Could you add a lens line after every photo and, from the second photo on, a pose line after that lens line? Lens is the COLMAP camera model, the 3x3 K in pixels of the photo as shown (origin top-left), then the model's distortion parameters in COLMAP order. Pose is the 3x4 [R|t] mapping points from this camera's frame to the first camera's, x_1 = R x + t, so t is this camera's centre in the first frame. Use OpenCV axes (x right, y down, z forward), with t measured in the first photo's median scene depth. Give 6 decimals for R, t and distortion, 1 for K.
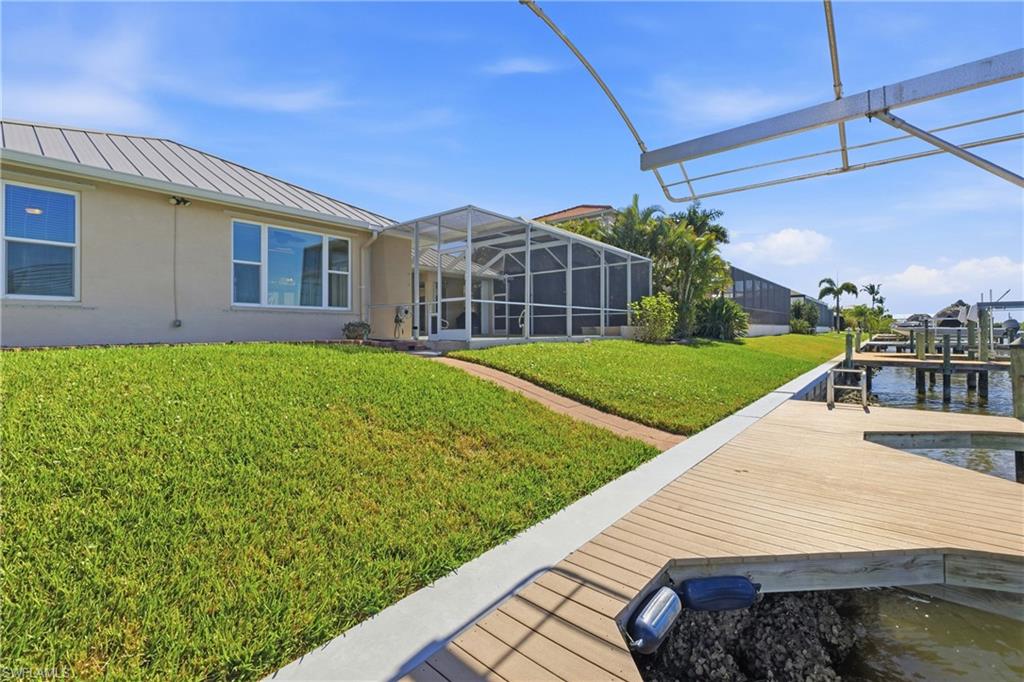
lens RADIAL K [[431.9, 0, 515.5], [0, 431.9, 332.9], [0, 0, 1]] dist [0.000249, 0.000012]
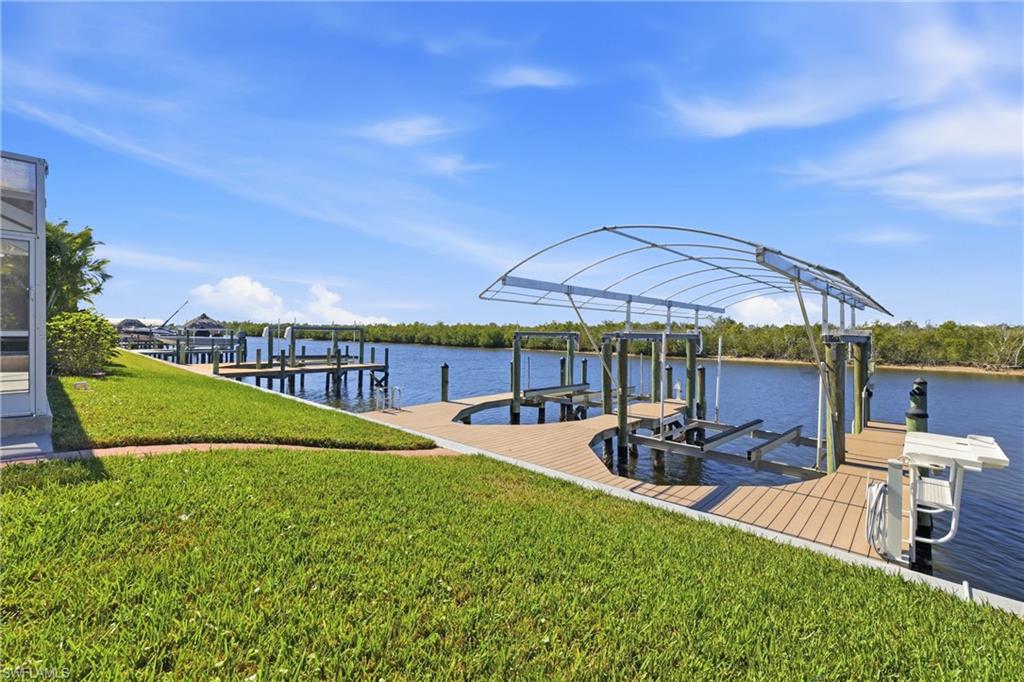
lens RADIAL K [[431.9, 0, 515.5], [0, 431.9, 332.9], [0, 0, 1]] dist [0.000249, 0.000012]
pose [[0.053842, 0.005923, 0.998532, -2.419769], [-0.002654, 0.999980, -0.005789, -0.318053], [-0.998546, -0.002338, 0.053856, 1.571514]]
